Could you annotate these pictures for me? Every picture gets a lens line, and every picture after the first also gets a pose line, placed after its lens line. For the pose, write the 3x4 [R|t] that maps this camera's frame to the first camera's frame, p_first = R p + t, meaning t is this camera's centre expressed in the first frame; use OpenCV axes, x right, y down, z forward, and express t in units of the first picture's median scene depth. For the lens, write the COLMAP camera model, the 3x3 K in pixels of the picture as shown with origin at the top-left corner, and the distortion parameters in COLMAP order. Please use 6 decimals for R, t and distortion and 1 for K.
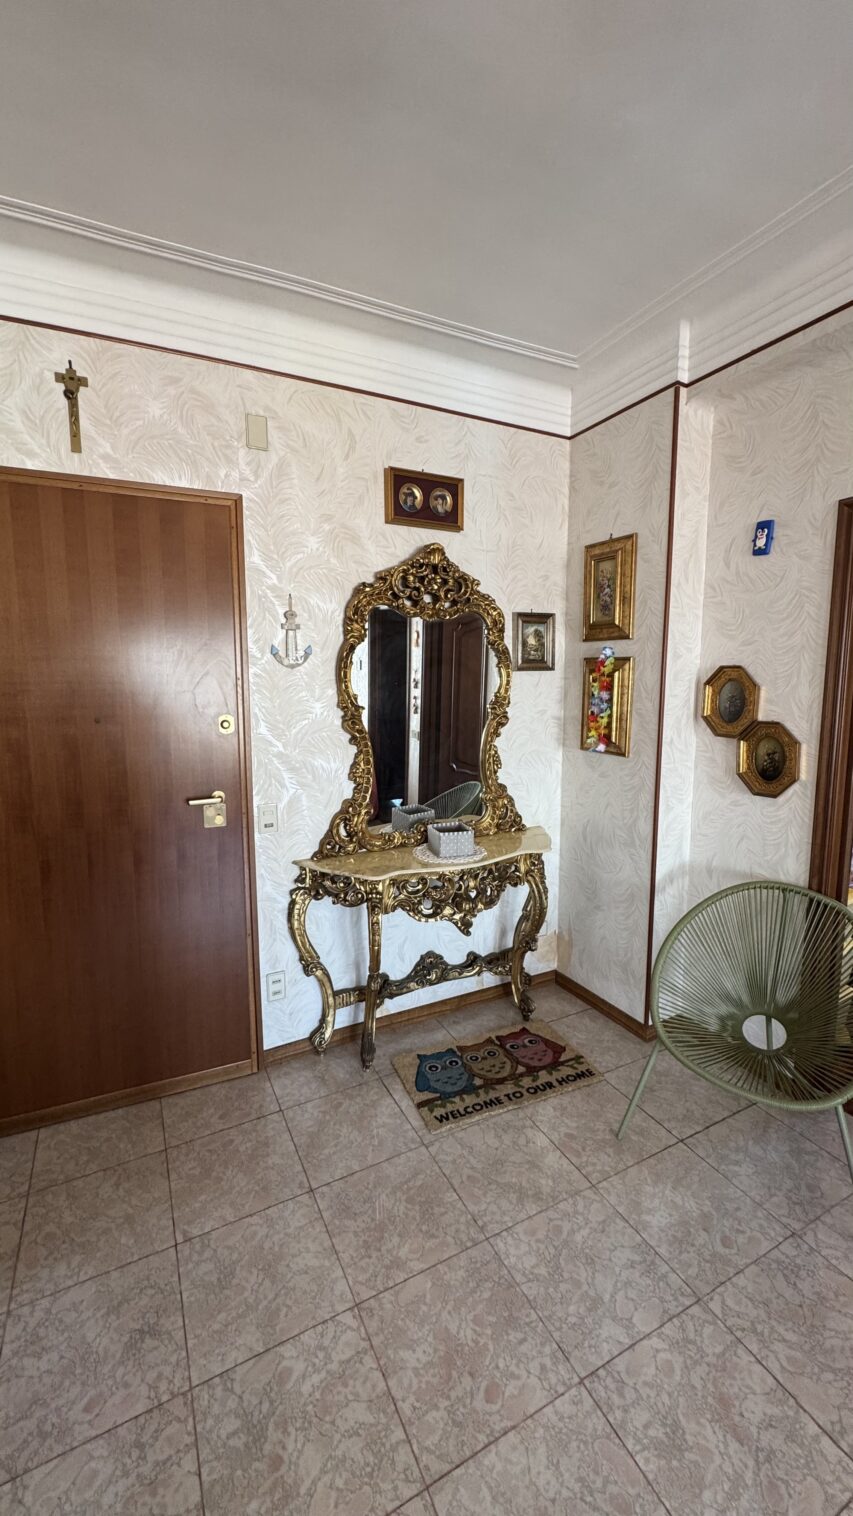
lens RADIAL K [[601.7, 0, 426.1], [0, 601.7, 758.2], [0, 0, 1]] dist [-0.000157, 0.000295]
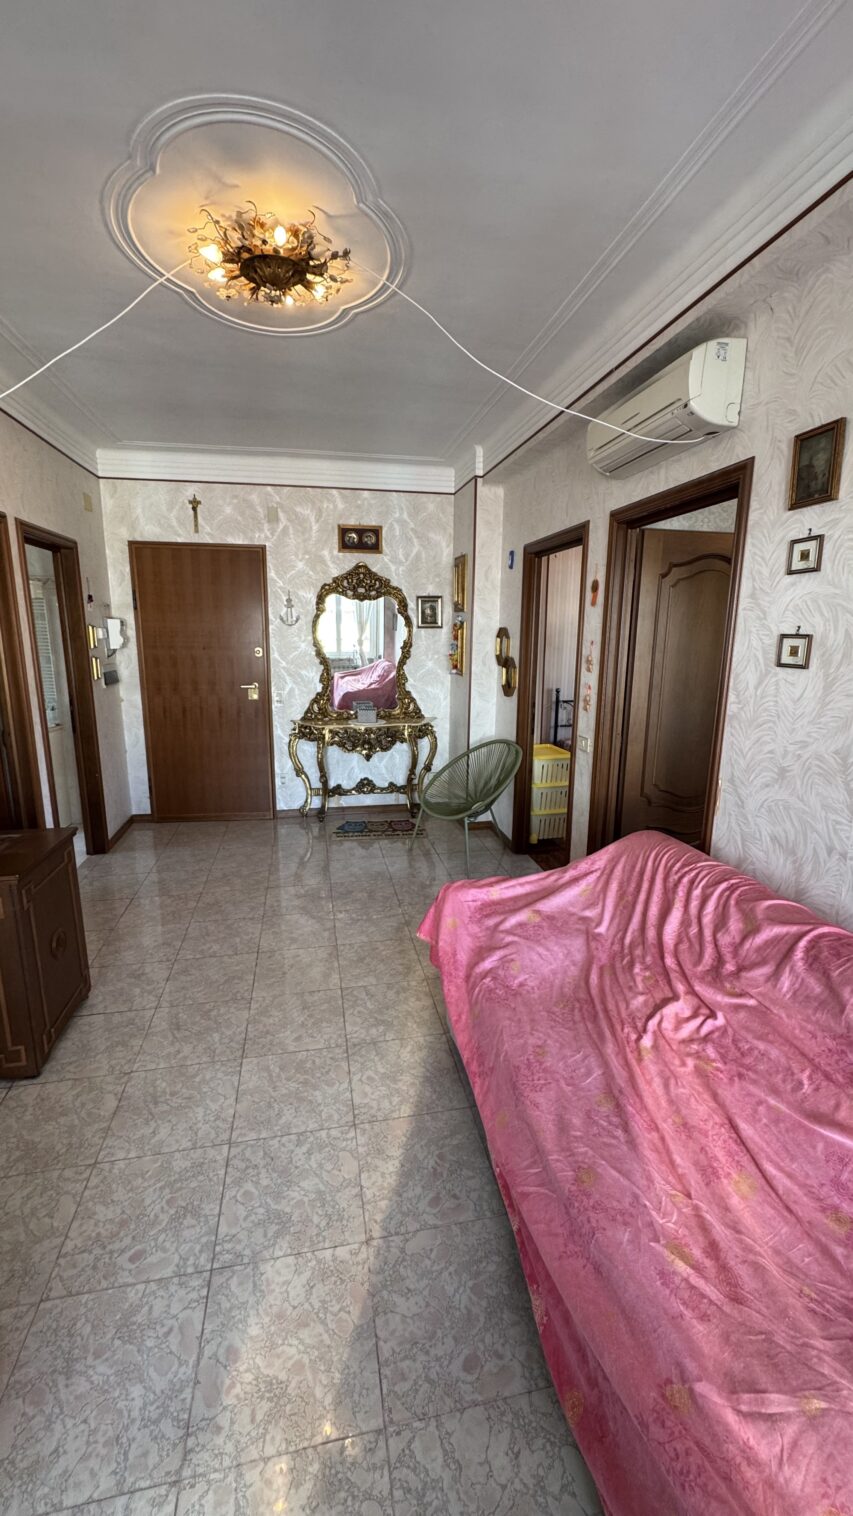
lens RADIAL K [[601.7, 0, 423.3], [0, 601.7, 756.8], [0, 0, 1]] dist [-0.000157, 0.000295]
pose [[0.961692, 0.069634, -0.265142, 0.785176], [-0.047871, 0.994997, 0.087685, 0.093799], [0.269921, -0.071633, 0.960214, -0.889311]]
